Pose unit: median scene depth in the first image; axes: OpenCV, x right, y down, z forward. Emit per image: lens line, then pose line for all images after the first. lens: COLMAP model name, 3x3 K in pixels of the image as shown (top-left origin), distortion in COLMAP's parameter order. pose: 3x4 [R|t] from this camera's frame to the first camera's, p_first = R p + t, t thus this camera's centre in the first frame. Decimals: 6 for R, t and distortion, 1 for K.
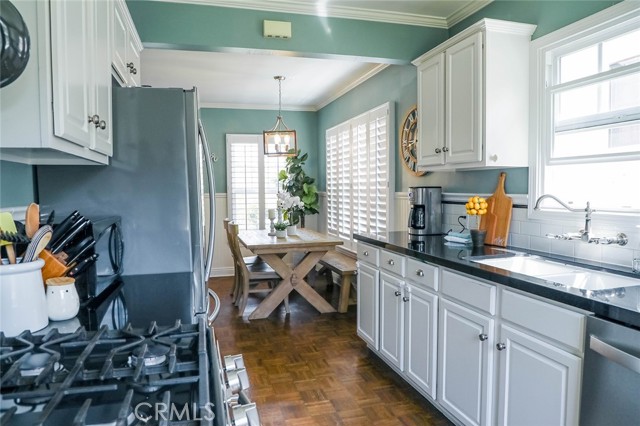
lens RADIAL K [[436.2, 0, 320.0], [0, 436.2, 213.0], [0, 0, 1]] dist [-0.079285, 0.040364]
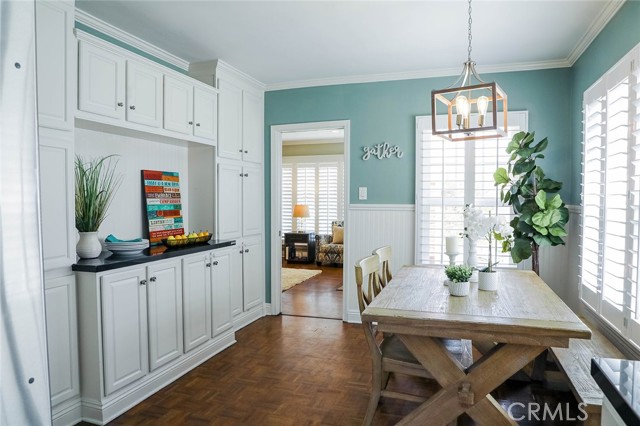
lens RADIAL K [[436.2, 0, 320.0], [0, 436.2, 213.0], [0, 0, 1]] dist [-0.079285, 0.040364]
pose [[0.818868, 0.029602, -0.573218, 0.063890], [-0.040194, 0.999175, -0.005820, -0.029726], [0.572573, 0.027806, 0.819382, 0.476983]]
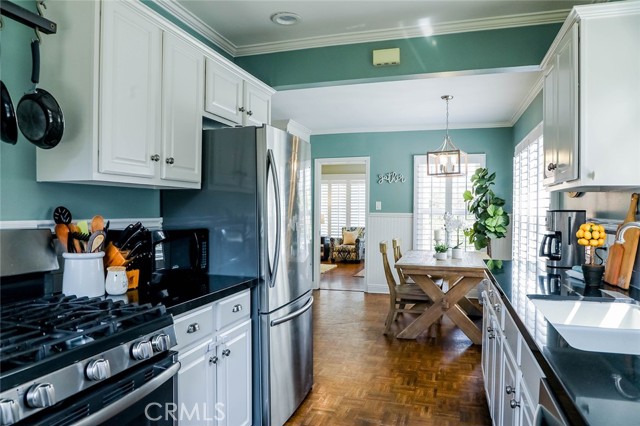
lens RADIAL K [[436.2, 0, 320.0], [0, 436.2, 213.0], [0, 0, 1]] dist [-0.079285, 0.040364]
pose [[0.837009, 0.020620, -0.546801, 0.207239], [-0.045532, 0.998449, -0.032045, -0.004581], [0.545292, 0.051719, 0.836649, 0.033379]]
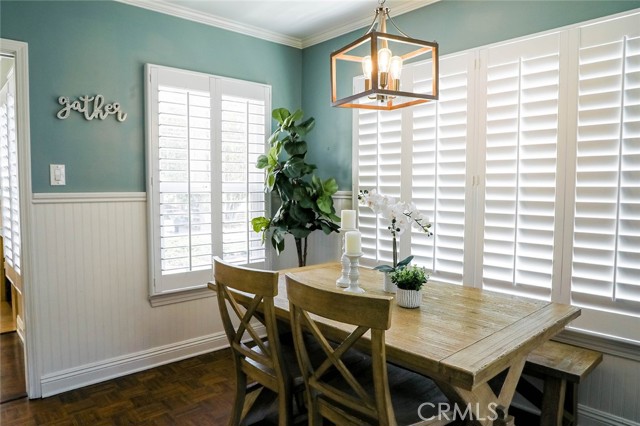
lens RADIAL K [[436.2, 0, 320.0], [0, 436.2, 213.0], [0, 0, 1]] dist [-0.079285, 0.040364]
pose [[0.904115, -0.015247, 0.427018, -0.319505], [0.012165, 0.999877, 0.009944, -0.033571], [-0.427117, -0.003796, 0.904188, 0.658161]]
